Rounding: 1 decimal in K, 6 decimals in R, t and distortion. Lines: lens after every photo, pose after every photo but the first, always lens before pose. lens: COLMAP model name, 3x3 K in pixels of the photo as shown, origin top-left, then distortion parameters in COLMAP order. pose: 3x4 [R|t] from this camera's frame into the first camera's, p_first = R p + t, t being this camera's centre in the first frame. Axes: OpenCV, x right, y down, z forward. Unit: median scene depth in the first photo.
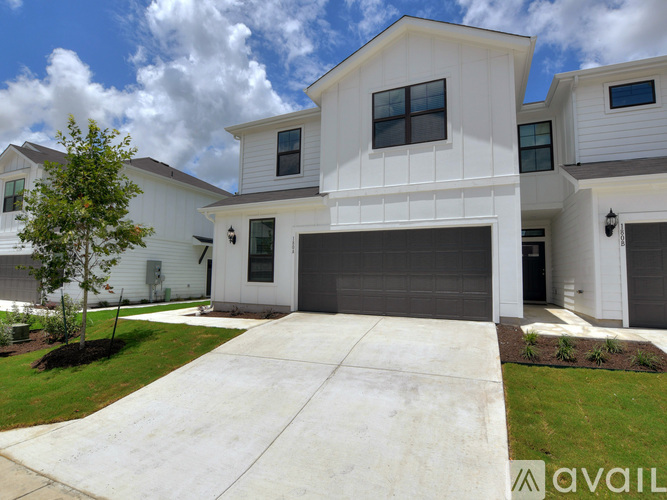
lens RADIAL K [[340.1, 0, 328.2], [0, 340.1, 251.4], [0, 0, 1]] dist [-0.024760, 0.000662]
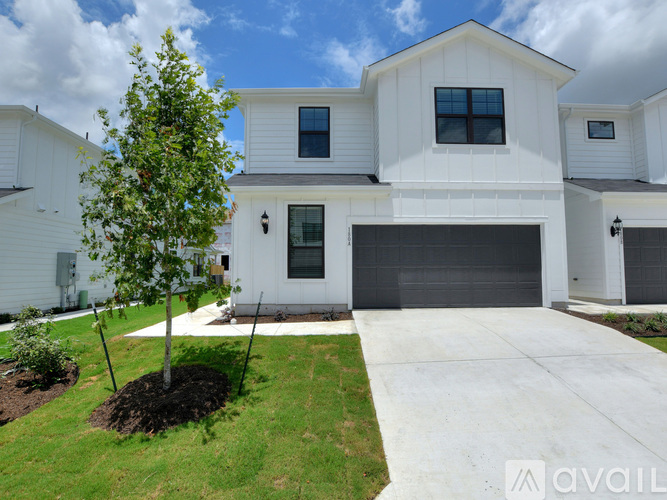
lens RADIAL K [[340.1, 0, 328.2], [0, 340.1, 251.4], [0, 0, 1]] dist [-0.024760, 0.000662]
pose [[0.906377, 0.007731, 0.422399, -0.591583], [-0.015534, 0.999766, 0.015034, 0.008919], [-0.422184, -0.020188, 0.906285, 0.224454]]
